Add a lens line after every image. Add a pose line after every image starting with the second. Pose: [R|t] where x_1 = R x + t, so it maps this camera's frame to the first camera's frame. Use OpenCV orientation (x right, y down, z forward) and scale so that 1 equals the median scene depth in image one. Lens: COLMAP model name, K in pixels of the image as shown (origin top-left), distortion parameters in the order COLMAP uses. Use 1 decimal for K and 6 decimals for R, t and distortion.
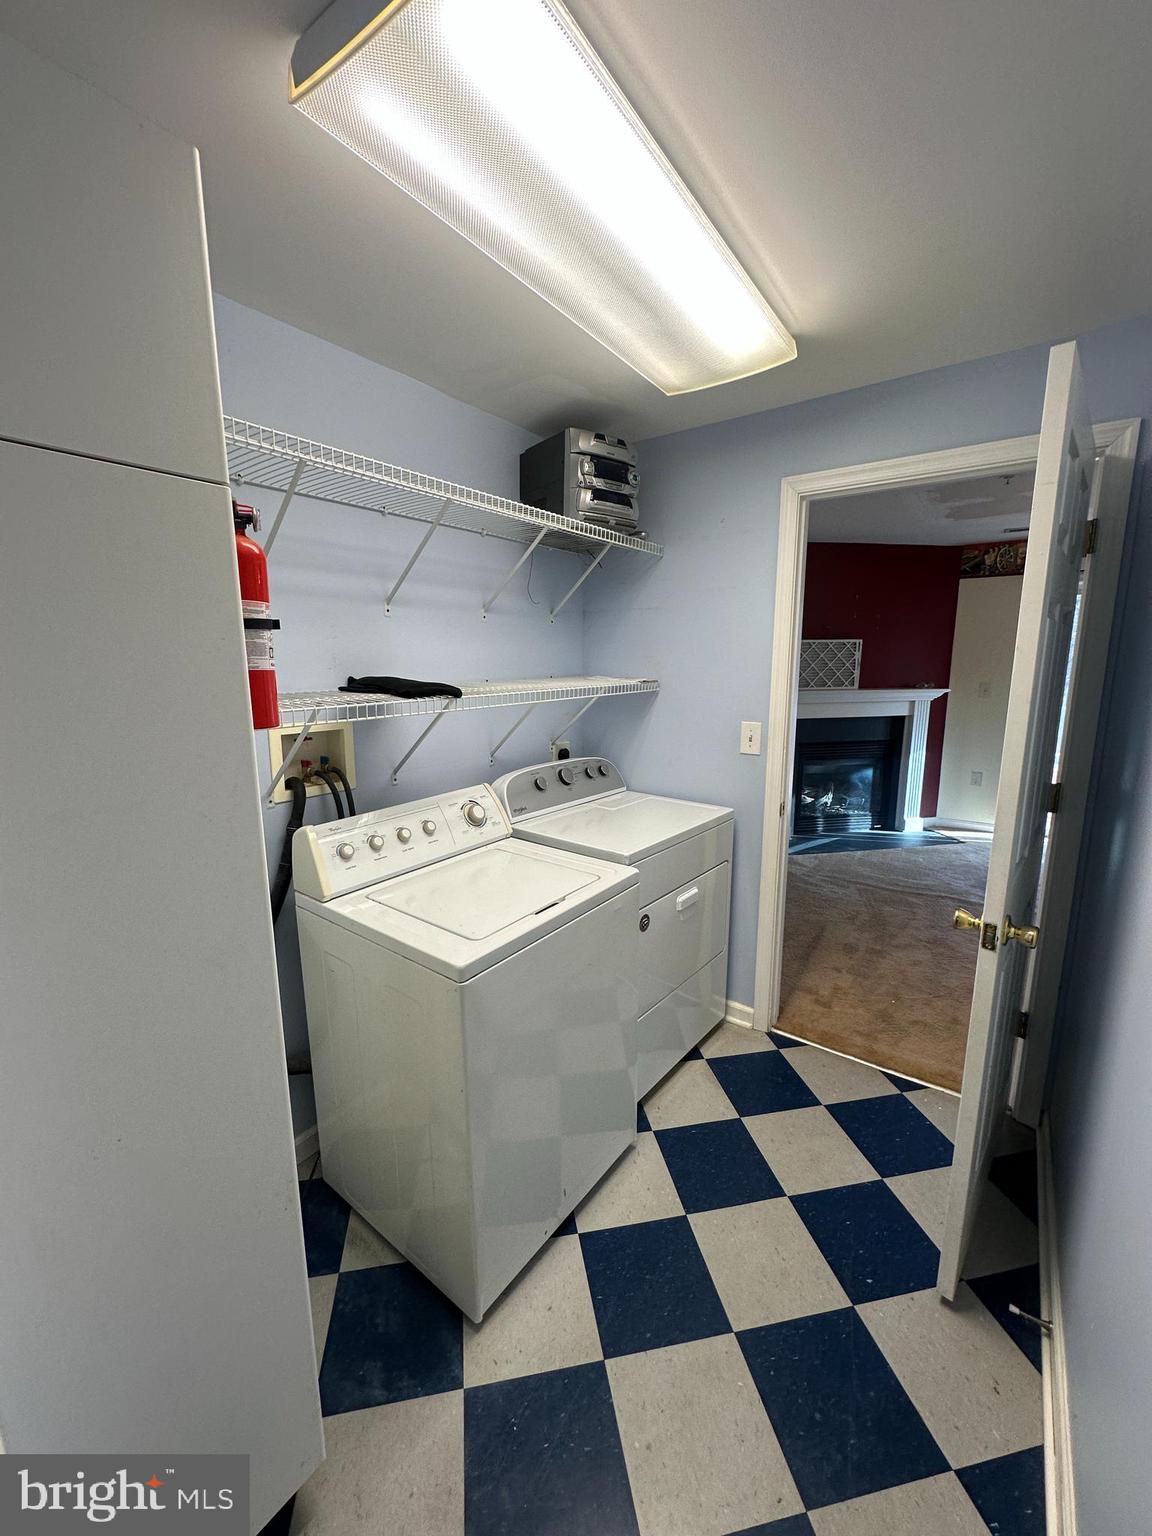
lens RADIAL K [[612.4, 0, 573.2], [0, 612.4, 765.8], [0, 0, 1]] dist [-0.007258, 0.001795]
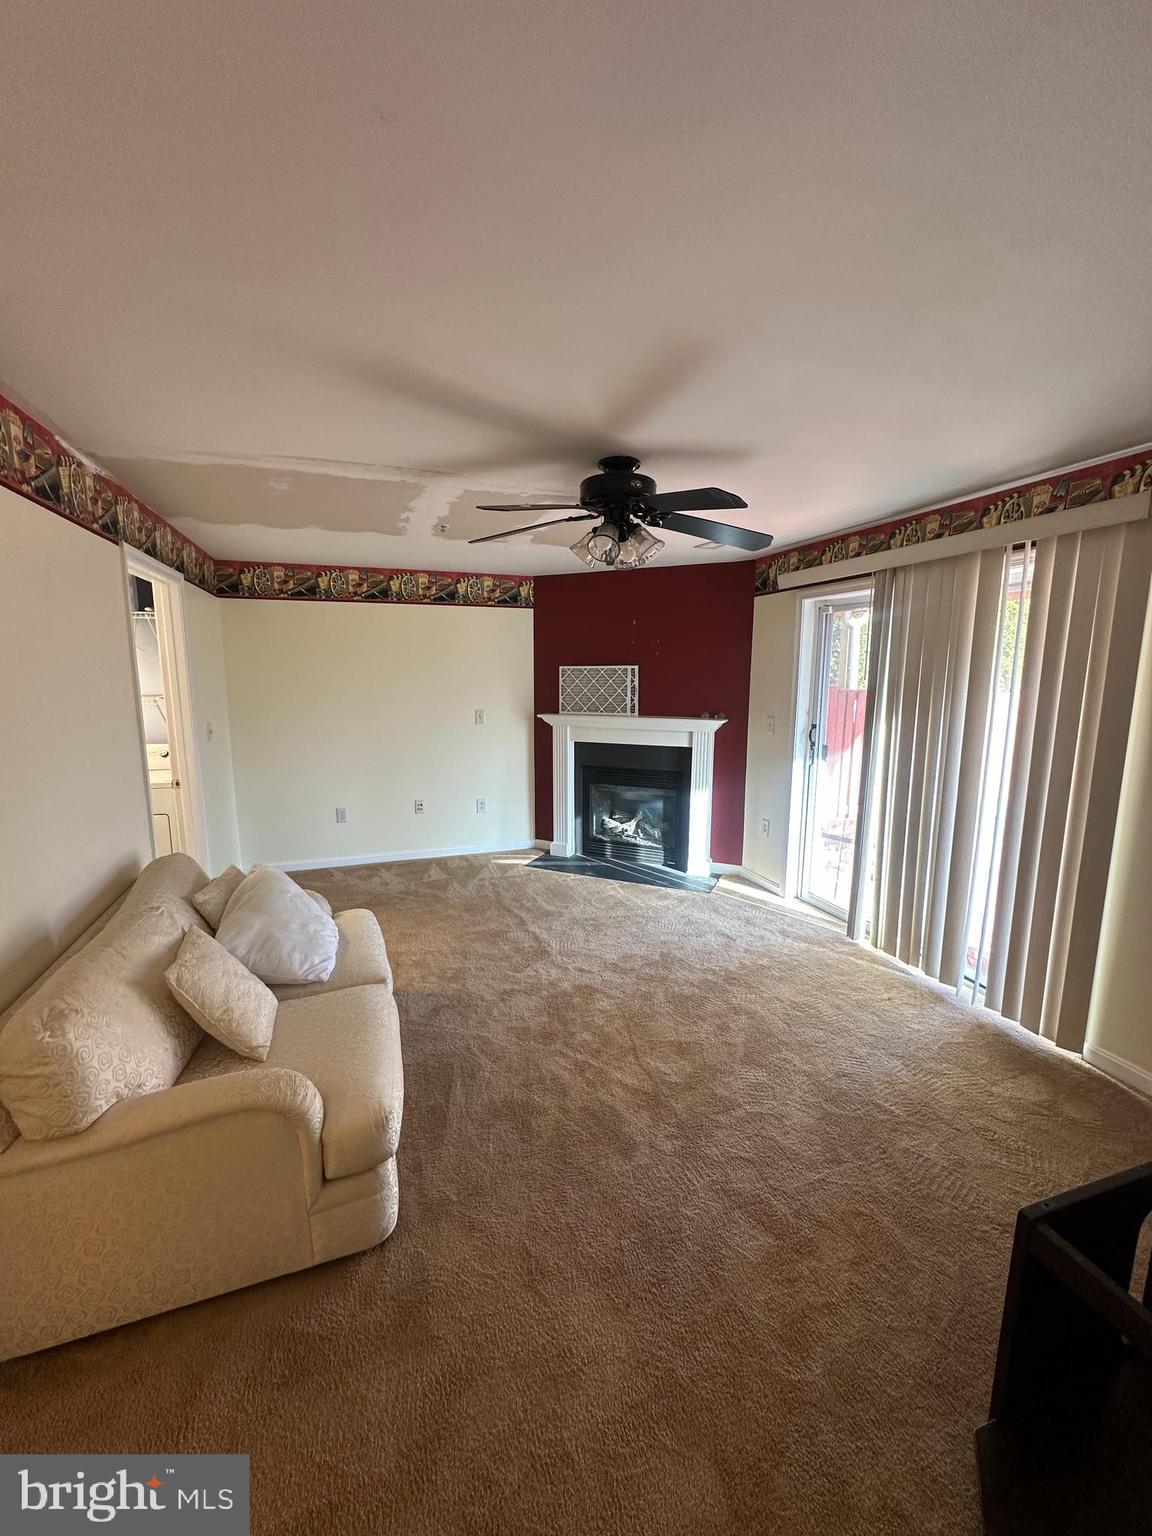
lens RADIAL K [[612.4, 0, 573.7], [0, 612.4, 767.2], [0, 0, 1]] dist [-0.007258, 0.001795]
pose [[0.823830, 0.092303, -0.559271, 0.935176], [-0.107829, 0.994156, 0.005242, -0.038452], [0.556486, 0.055987, 0.828969, 0.136690]]
